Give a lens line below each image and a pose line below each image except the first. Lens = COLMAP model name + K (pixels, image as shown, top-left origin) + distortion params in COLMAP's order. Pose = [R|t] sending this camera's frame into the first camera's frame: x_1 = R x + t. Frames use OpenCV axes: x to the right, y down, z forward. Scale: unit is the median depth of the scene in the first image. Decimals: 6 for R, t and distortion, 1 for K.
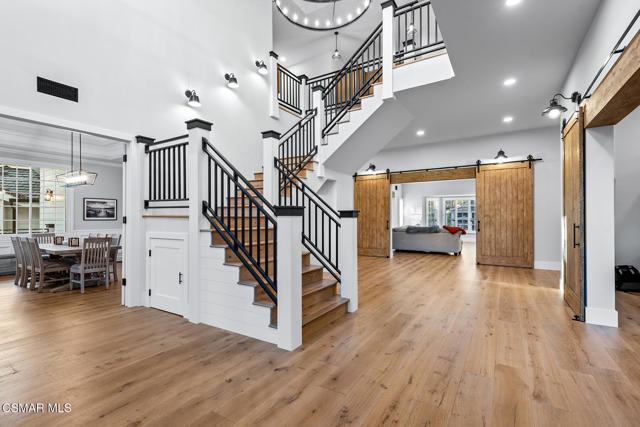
lens RADIAL K [[294.6, 0, 319.2], [0, 294.6, 215.8], [0, 0, 1]] dist [0.021381, -0.005917]
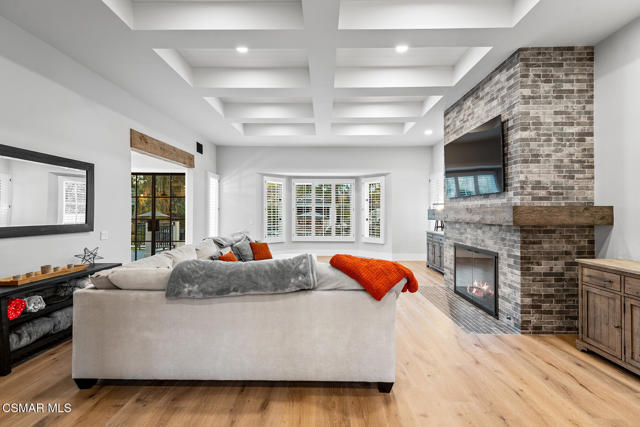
lens RADIAL K [[294.6, 0, 320.1], [0, 294.6, 212.4], [0, 0, 1]] dist [0.021381, -0.005917]
pose [[0.862543, 0.004734, 0.505961, 0.259369], [-0.005879, 0.999982, 0.000666, -0.000655], [-0.505949, -0.003549, 0.862556, 0.706437]]
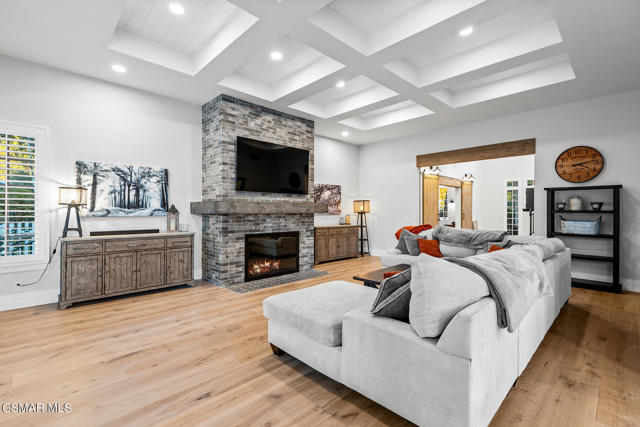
lens RADIAL K [[294.6, 0, 320.3], [0, 294.6, 211.5], [0, 0, 1]] dist [0.021381, -0.005917]
pose [[-0.971484, 0.002097, 0.237097, 0.338113], [0.000577, 0.999979, -0.006477, 0.004749], [-0.237106, -0.006156, -0.971464, 1.023868]]
